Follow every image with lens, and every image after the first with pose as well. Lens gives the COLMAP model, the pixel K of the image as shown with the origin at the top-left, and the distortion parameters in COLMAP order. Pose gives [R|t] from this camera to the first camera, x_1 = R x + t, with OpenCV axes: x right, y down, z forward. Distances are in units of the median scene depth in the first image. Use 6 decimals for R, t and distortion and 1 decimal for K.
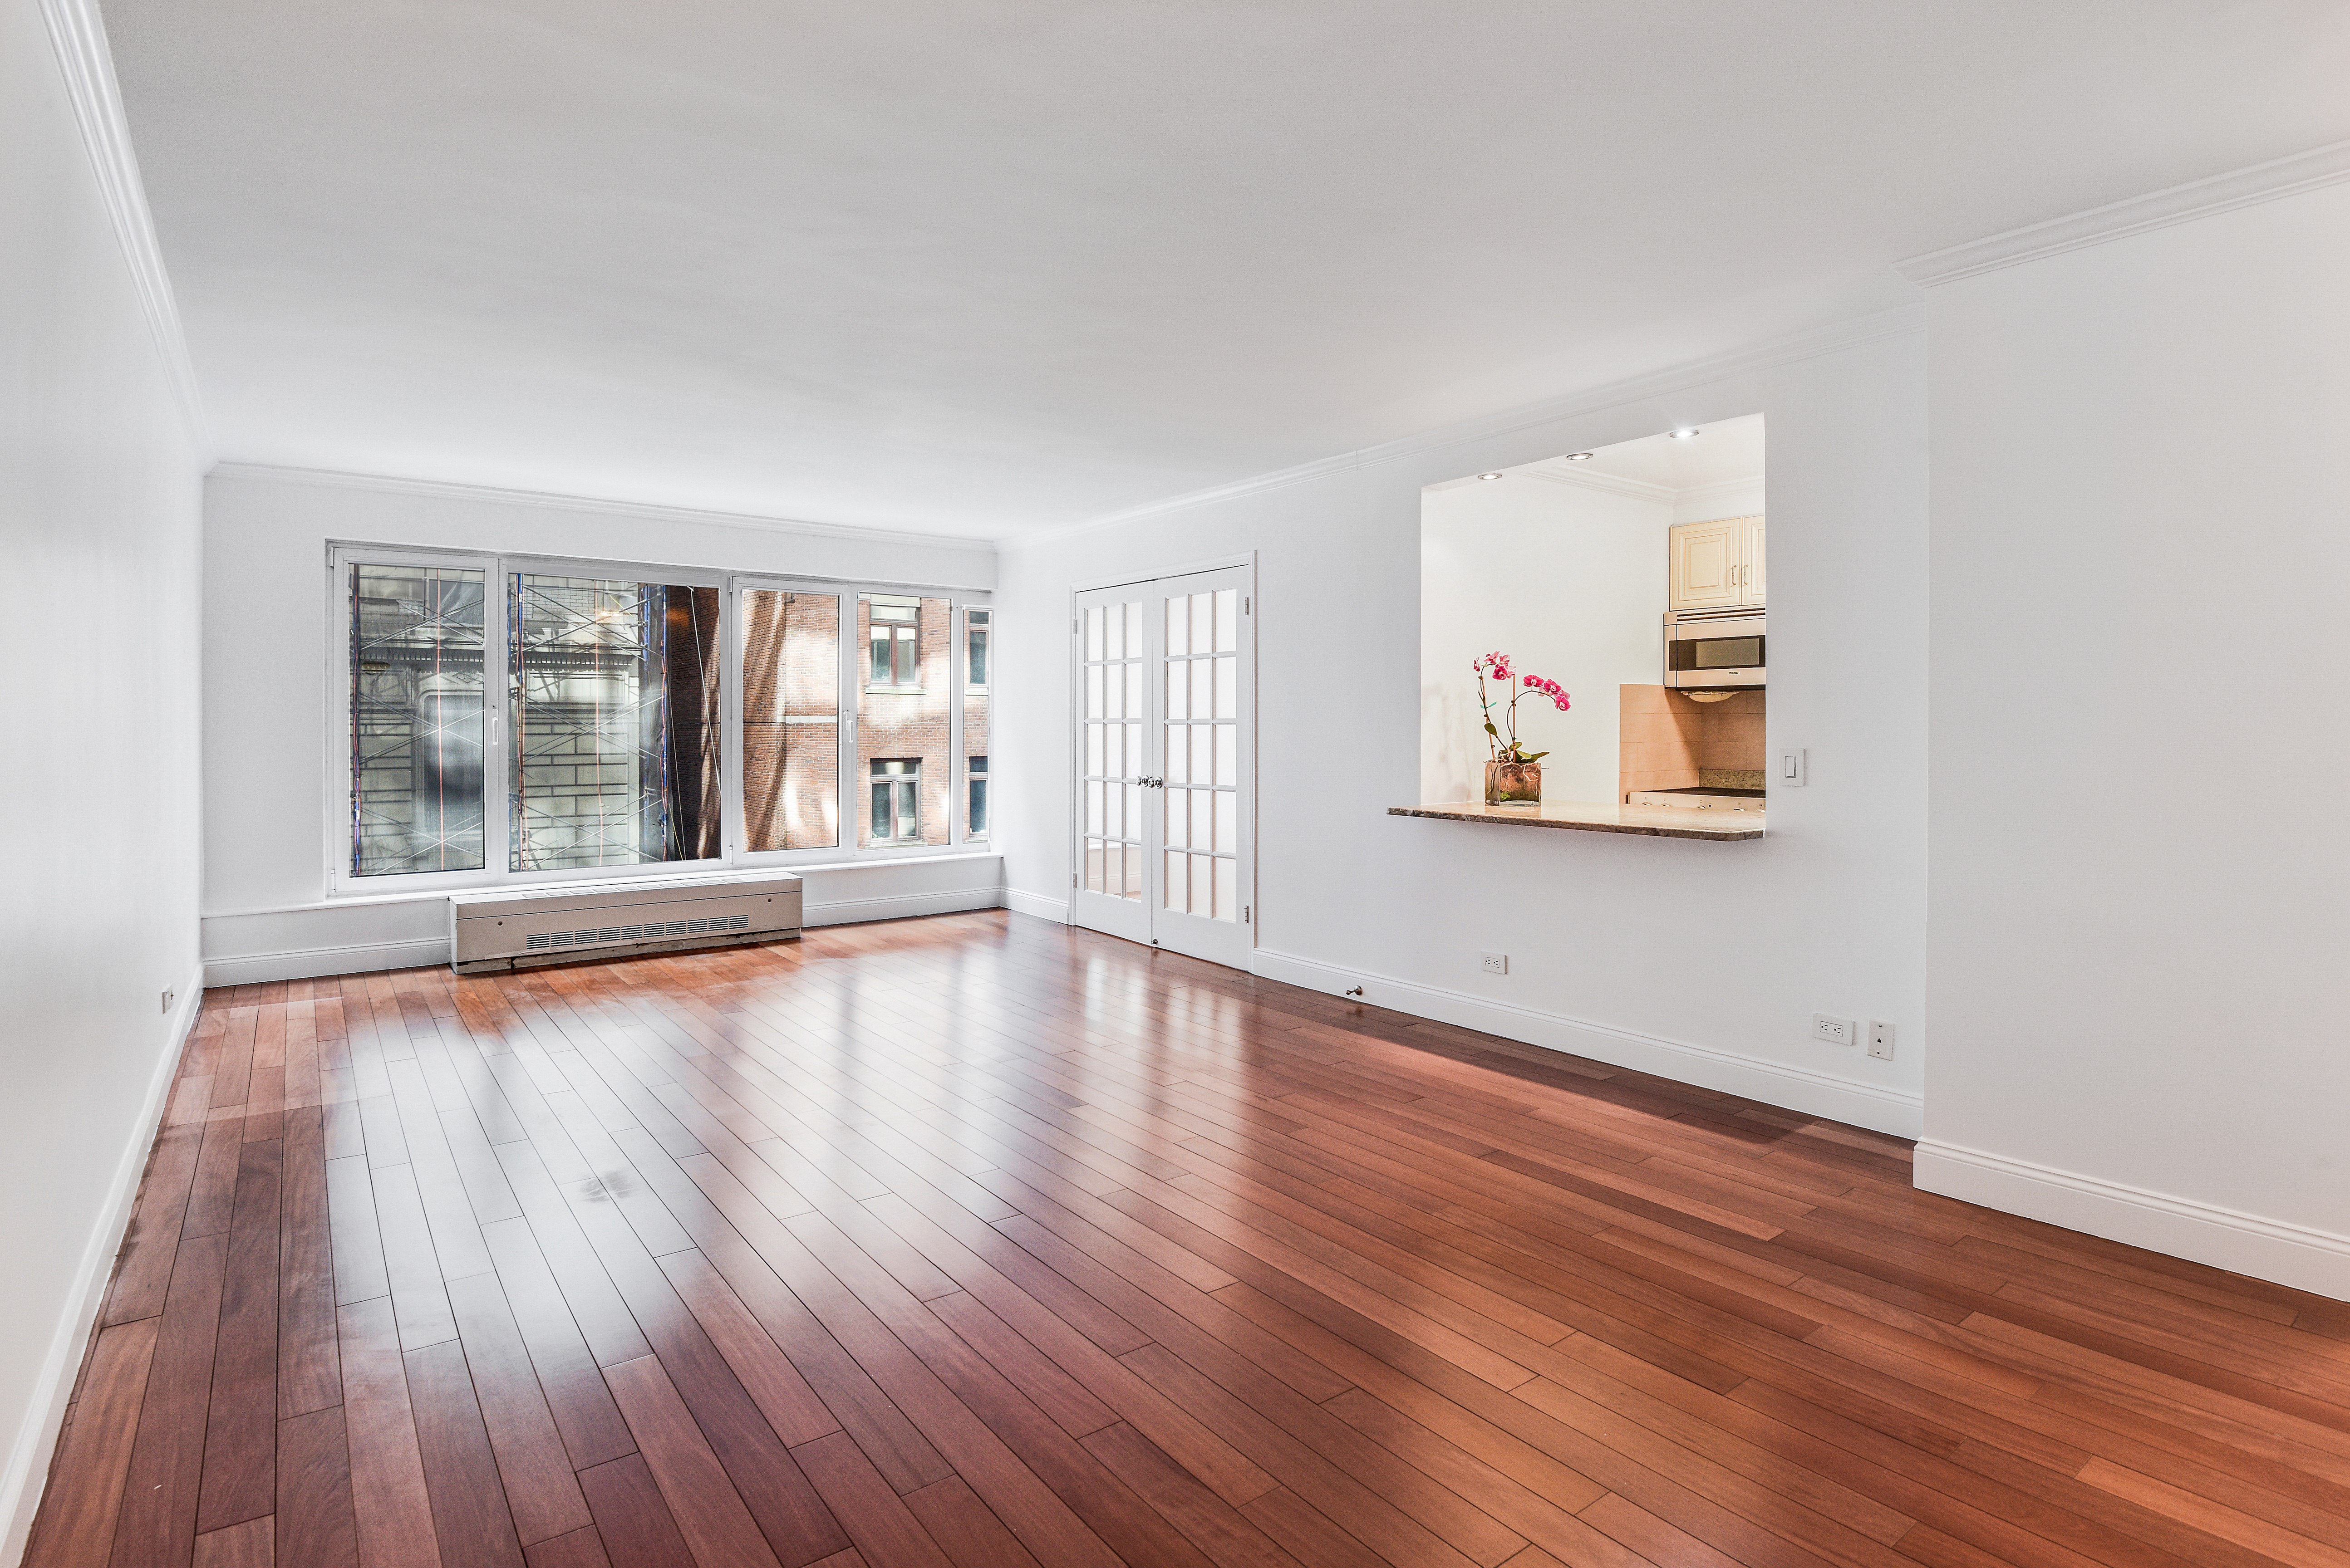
lens RADIAL K [[1158.0, 0, 1169.0], [0, 1158.0, 747.5], [0, 0, 1]] dist [0.021064, -0.047241]
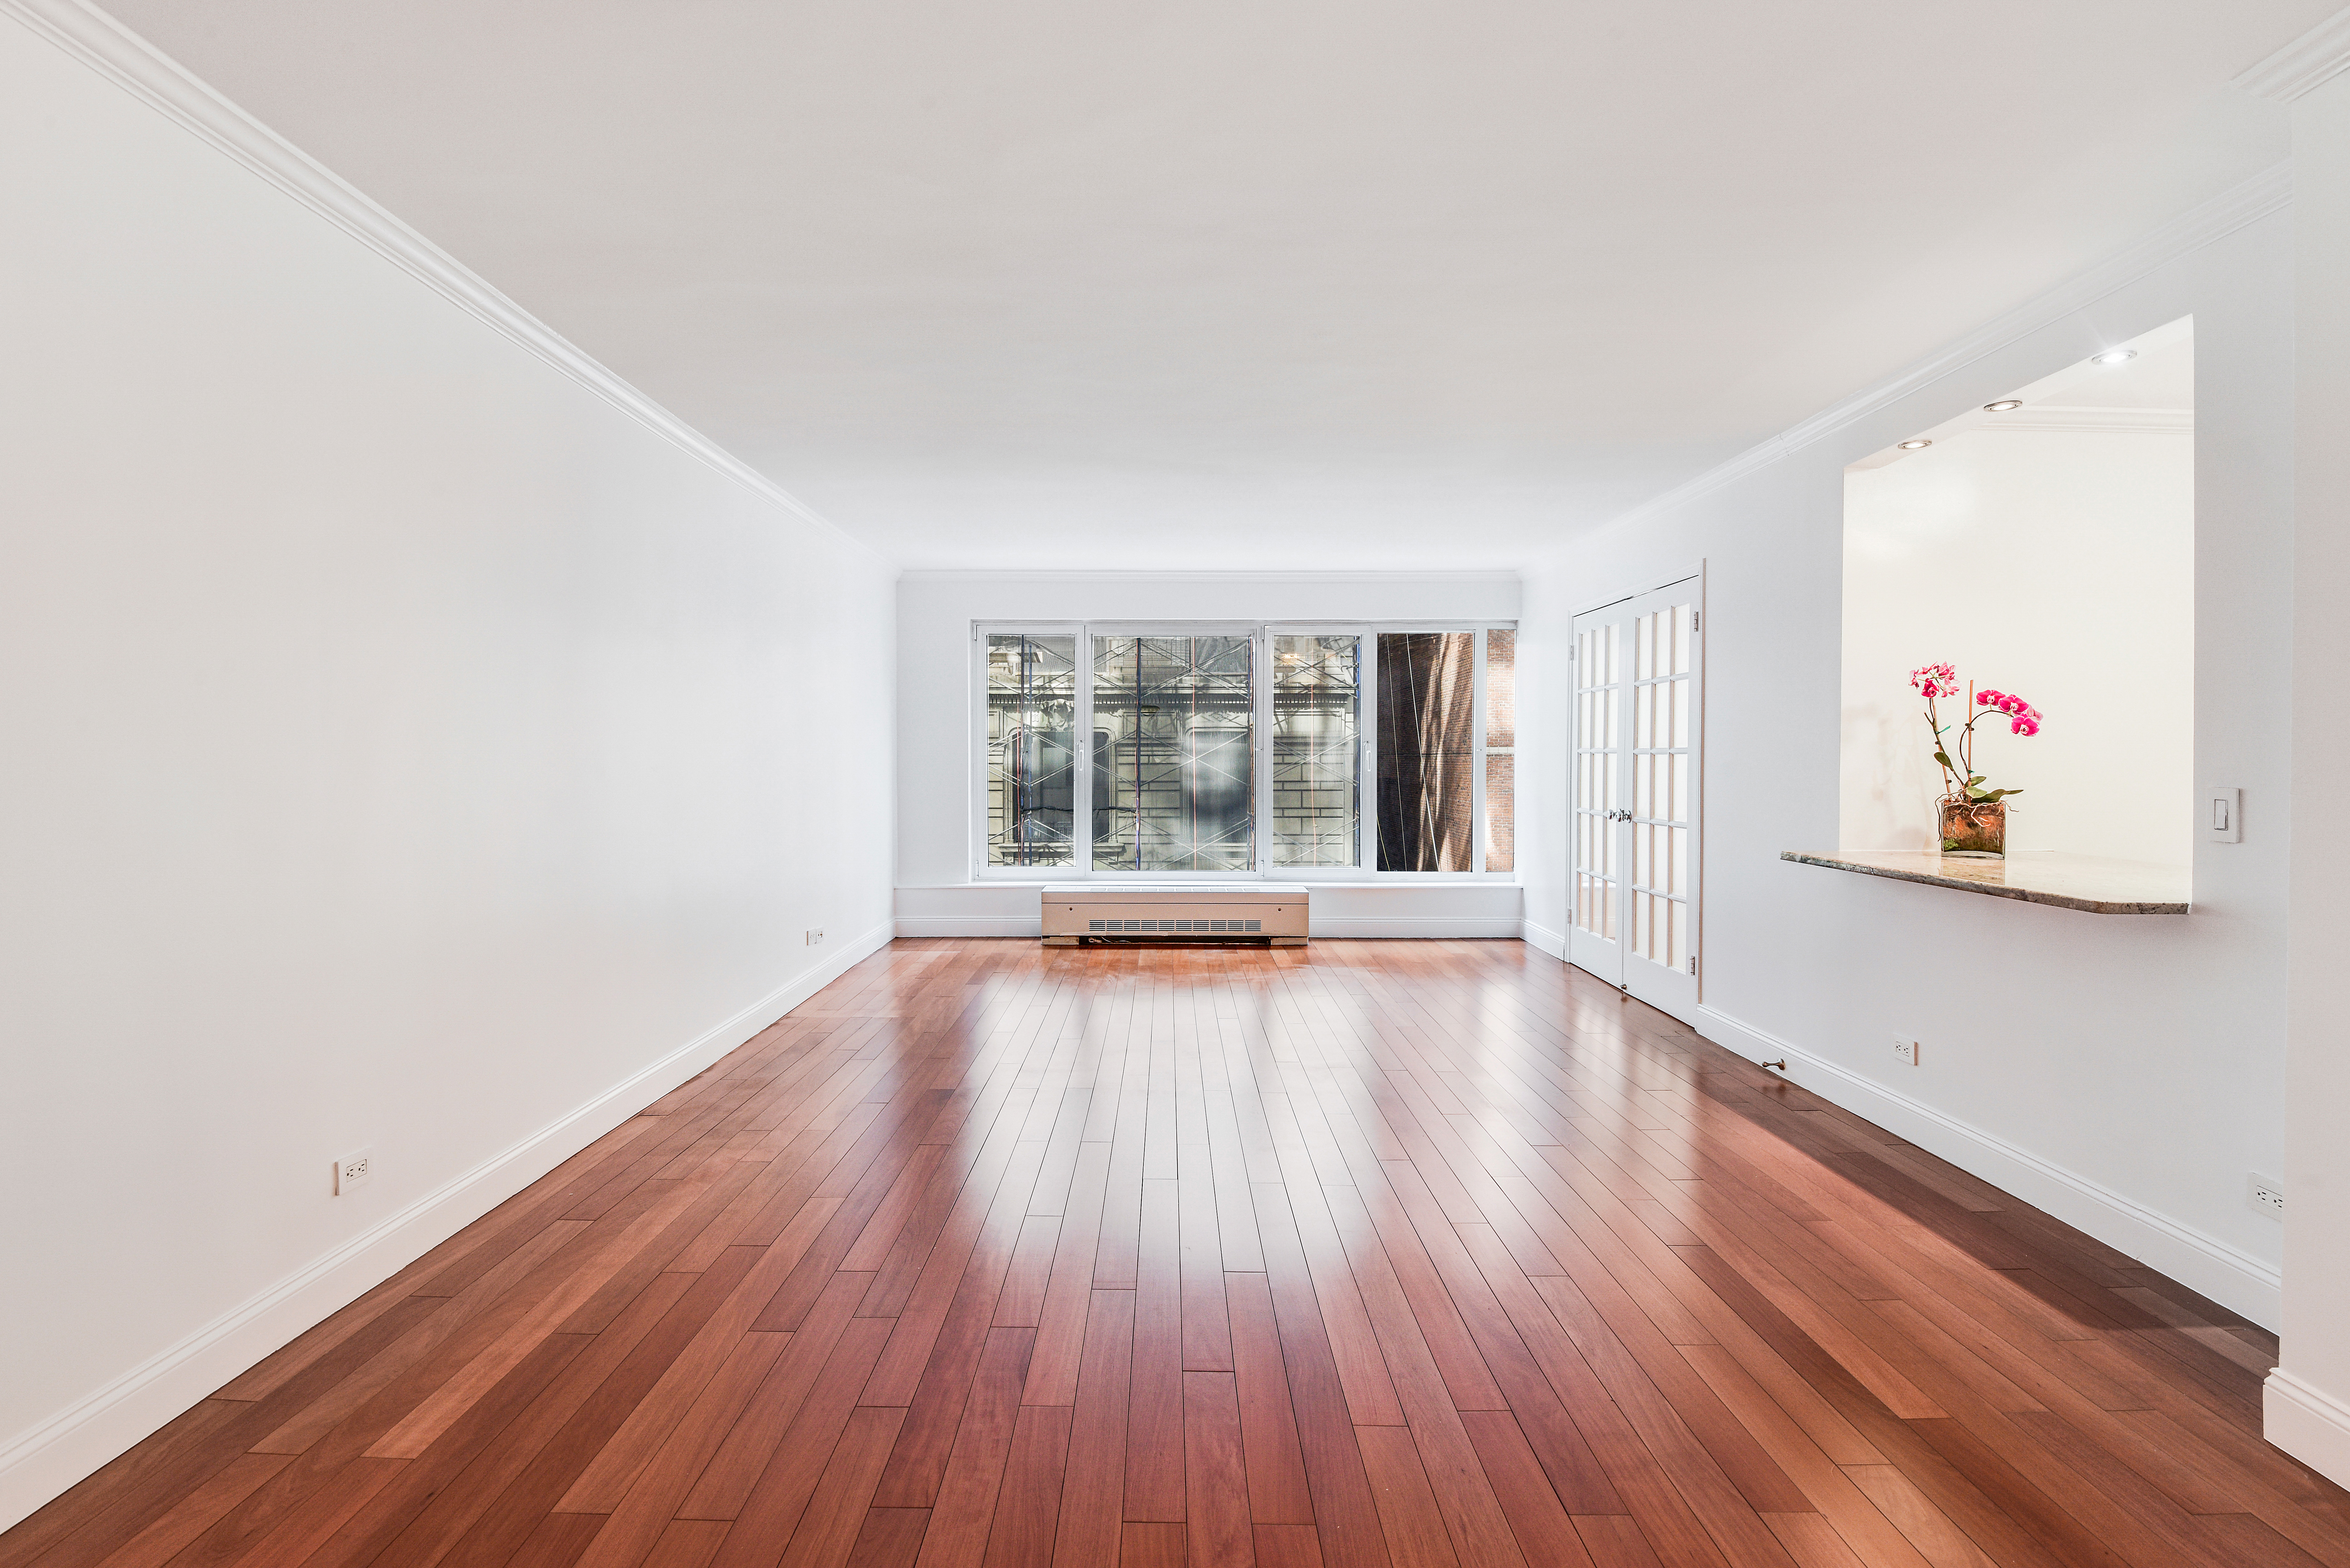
lens RADIAL K [[1151.8, 0, 1175.0], [0, 1151.8, 784.0], [0, 0, 1]] dist [-0.014160, -0.001151]
pose [[0.796621, 0.015119, -0.604290, 0.248737], [-0.012335, 0.999886, 0.008755, 0.000236], [0.604353, 0.000480, 0.796716, 0.042073]]
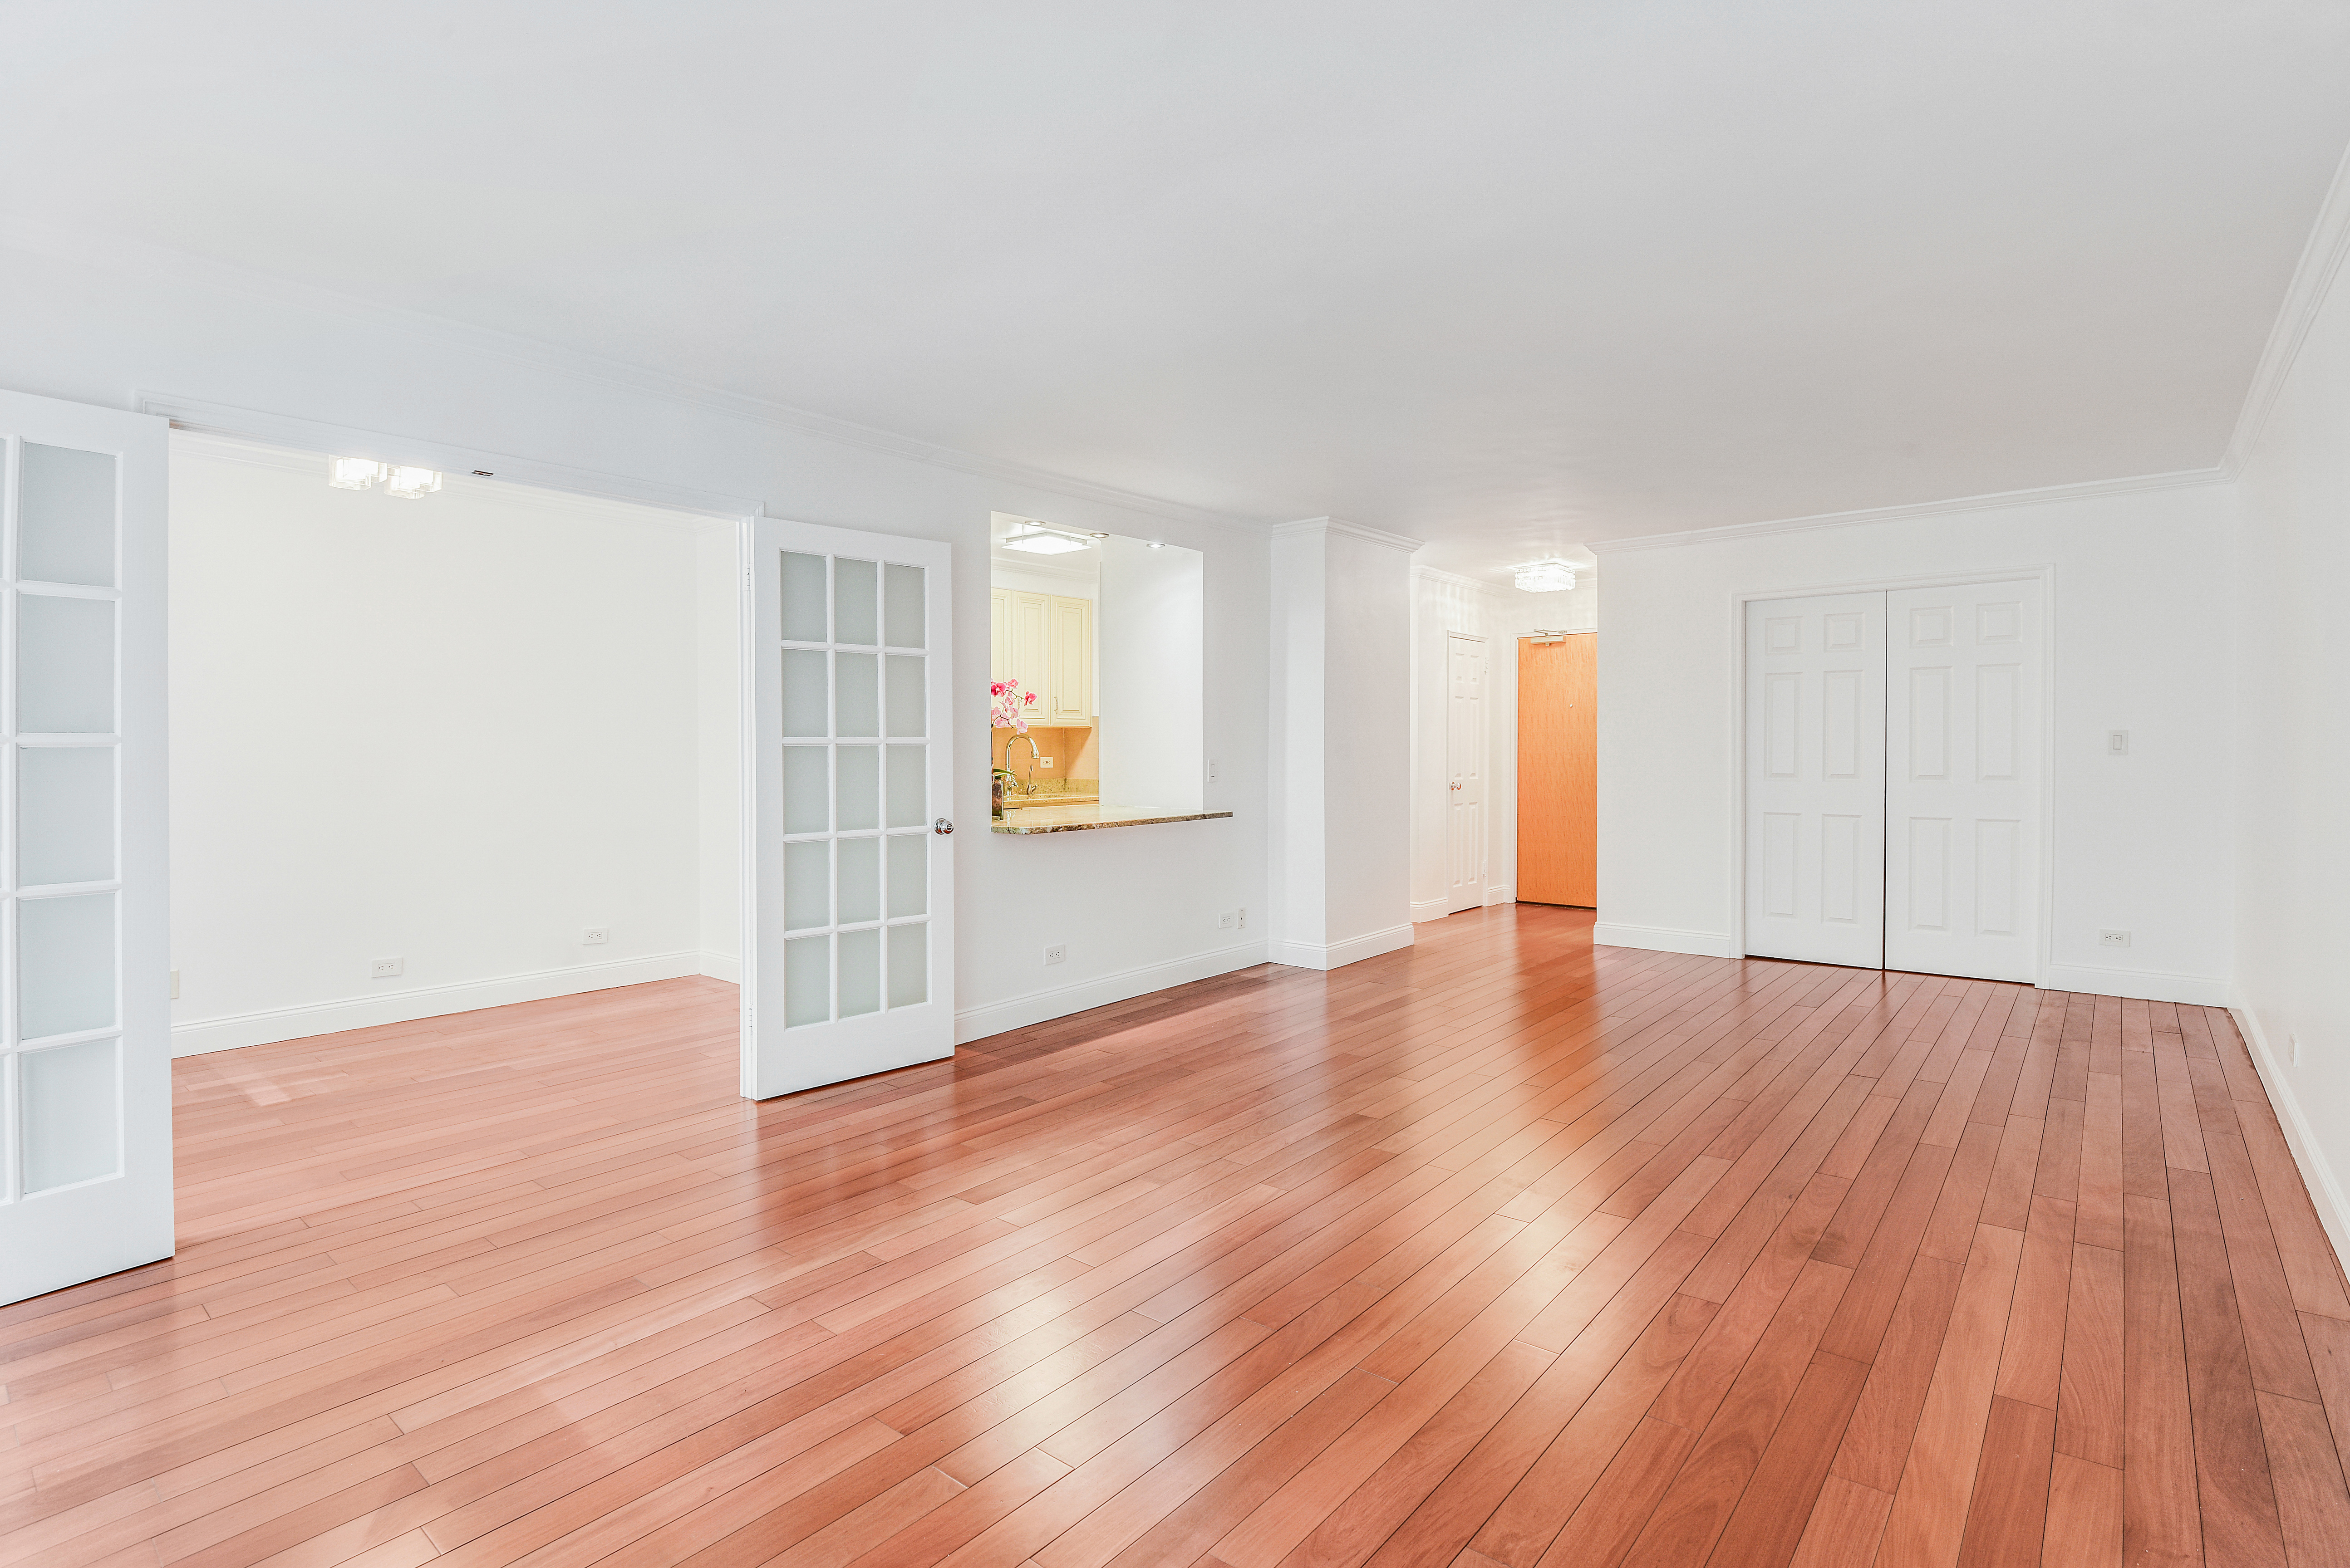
lens RADIAL K [[1176.9, 0, 1172.7], [0, 1176.9, 749.6], [0, 0, 1]] dist [0.001449, -0.010695]
pose [[-0.235143, -0.005850, 0.971943, -0.608875], [0.025041, 0.999613, 0.012075, -0.018969], [-0.971638, 0.027178, -0.234906, 0.810799]]
